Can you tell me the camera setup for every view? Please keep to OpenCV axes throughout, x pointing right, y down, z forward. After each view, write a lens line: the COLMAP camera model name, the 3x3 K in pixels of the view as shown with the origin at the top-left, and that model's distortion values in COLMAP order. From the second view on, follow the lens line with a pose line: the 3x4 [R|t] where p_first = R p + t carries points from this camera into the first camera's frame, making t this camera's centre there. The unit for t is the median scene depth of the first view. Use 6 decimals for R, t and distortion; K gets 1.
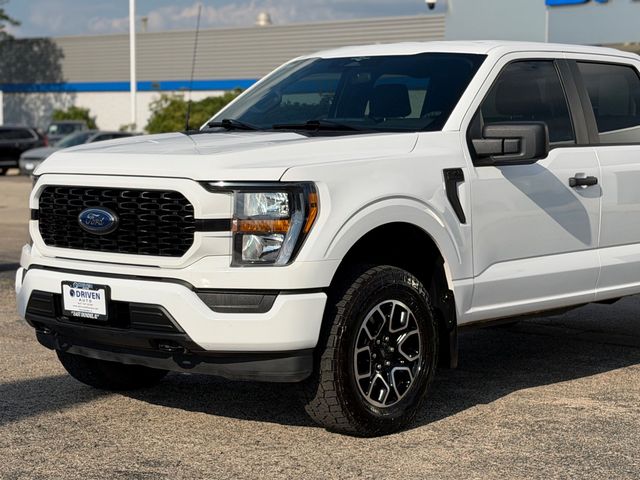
lens RADIAL K [[1377.1, 0, 283.1], [0, 1377.1, 228.0], [0, 0, 1]] dist [0.082437, 0.000000]
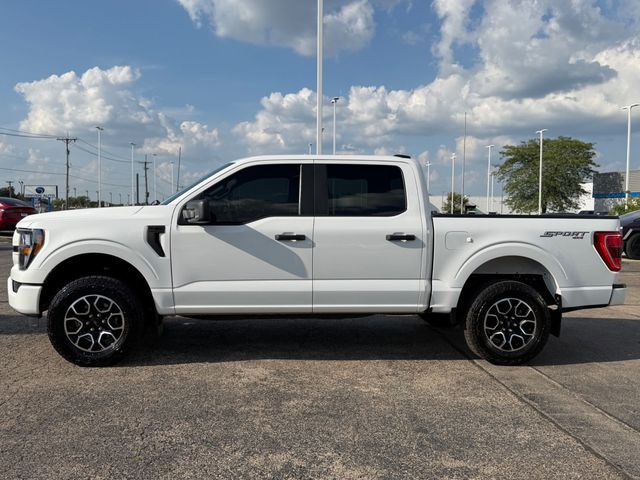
lens RADIAL K [[567.2, 0, 319.3], [0, 567.2, 234.6], [0, 0, 1]] dist [0.085708, -0.087381]
pose [[0.748496, 0.038551, -0.662018, 0.834185], [-0.058549, 0.998252, -0.008066, -0.041160], [0.660550, 0.044798, 0.749445, 0.632274]]
